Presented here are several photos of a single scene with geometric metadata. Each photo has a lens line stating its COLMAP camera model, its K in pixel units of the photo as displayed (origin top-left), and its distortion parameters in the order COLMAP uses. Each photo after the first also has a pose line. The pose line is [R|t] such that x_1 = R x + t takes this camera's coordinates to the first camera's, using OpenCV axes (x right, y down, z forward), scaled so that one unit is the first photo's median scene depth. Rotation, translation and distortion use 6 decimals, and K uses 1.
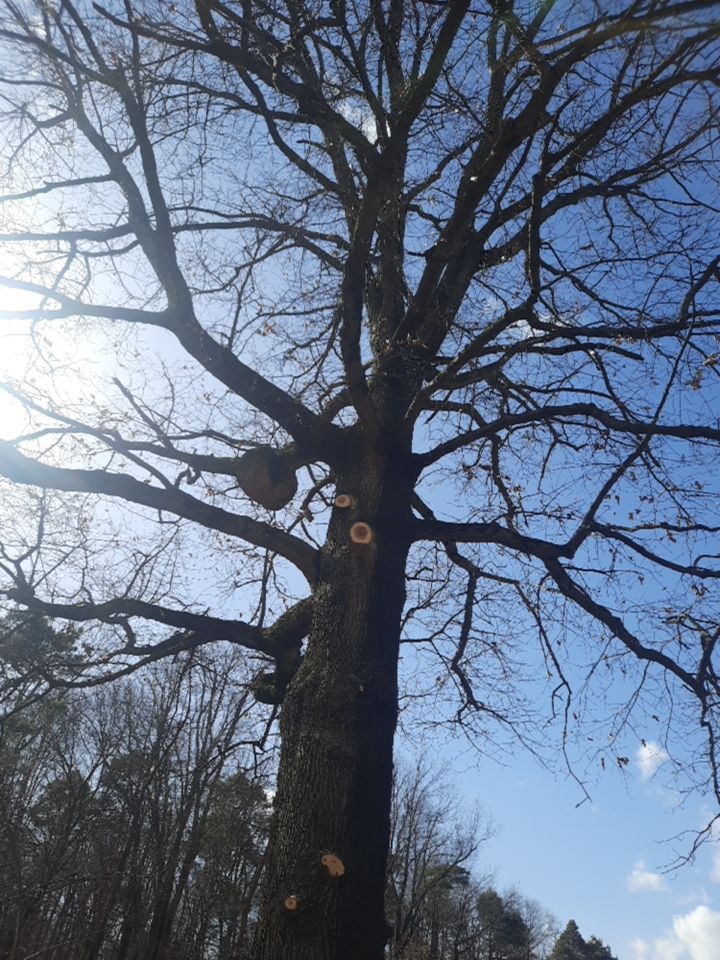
lens RADIAL K [[697.8, 0, 359.9], [0, 697.8, 480.3], [0, 0, 1]] dist [0.035474, -0.030265]
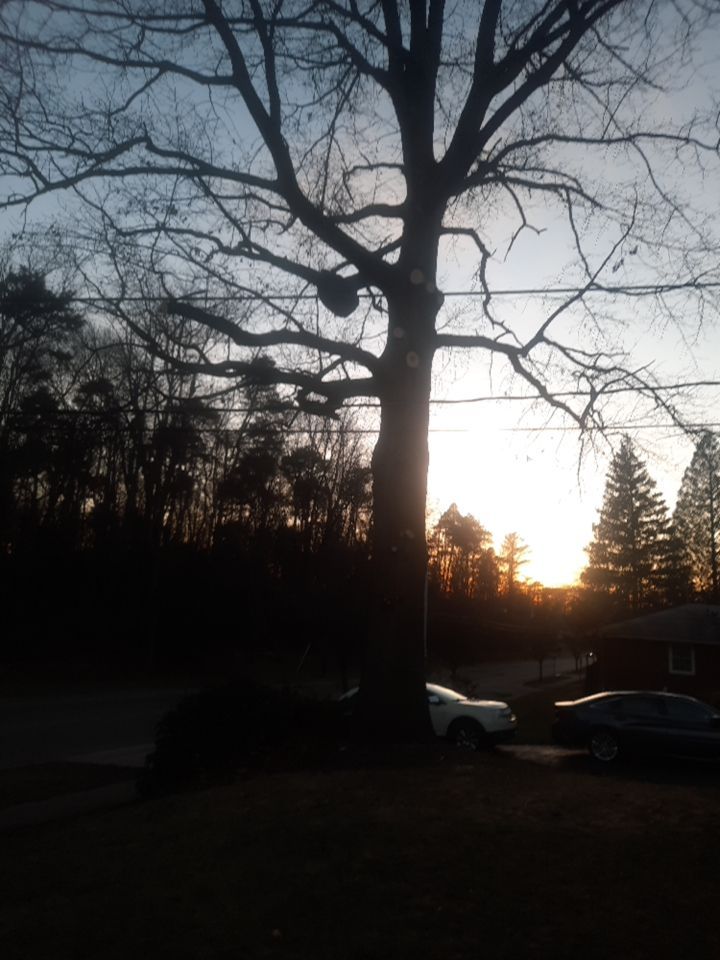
lens RADIAL K [[697.8, 0, 364.1], [0, 697.8, 478.6], [0, 0, 1]] dist [0.035474, -0.030265]
pose [[0.991634, 0.007312, 0.128874, -0.181721], [-0.071874, 0.860581, 0.504217, -0.289044], [-0.107220, -0.509261, 0.853907, -0.323157]]
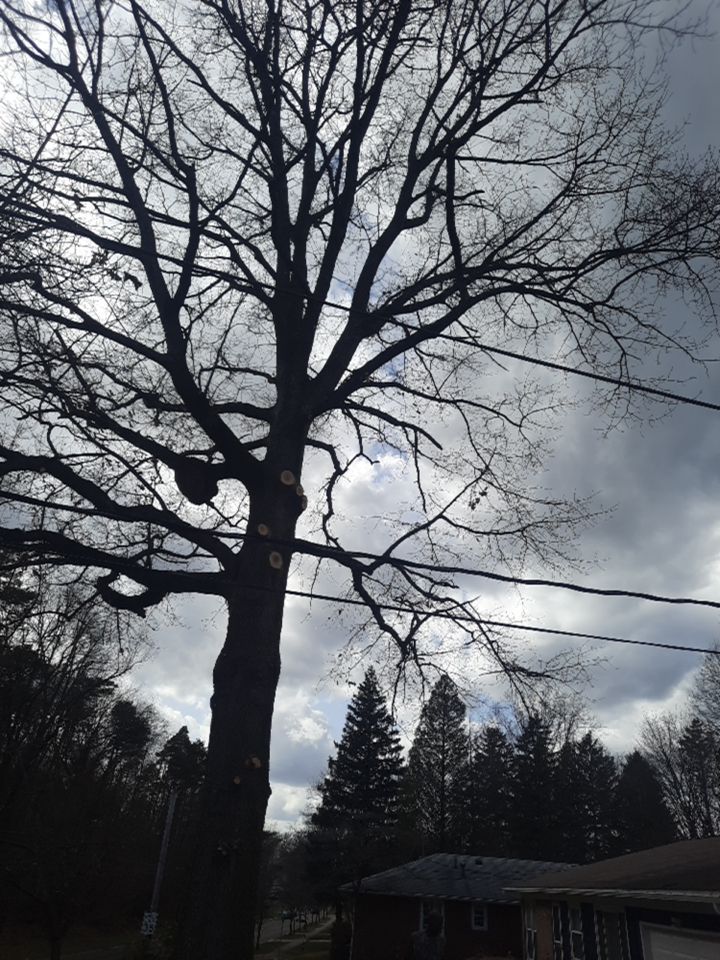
lens RADIAL K [[697.8, 0, 361.1], [0, 697.8, 482.6], [0, 0, 1]] dist [0.035474, -0.030265]
pose [[0.870319, 0.227272, 0.436912, -0.311002], [-0.322338, 0.933607, 0.156449, -0.220780], [-0.372347, -0.276994, 0.885794, -0.239020]]
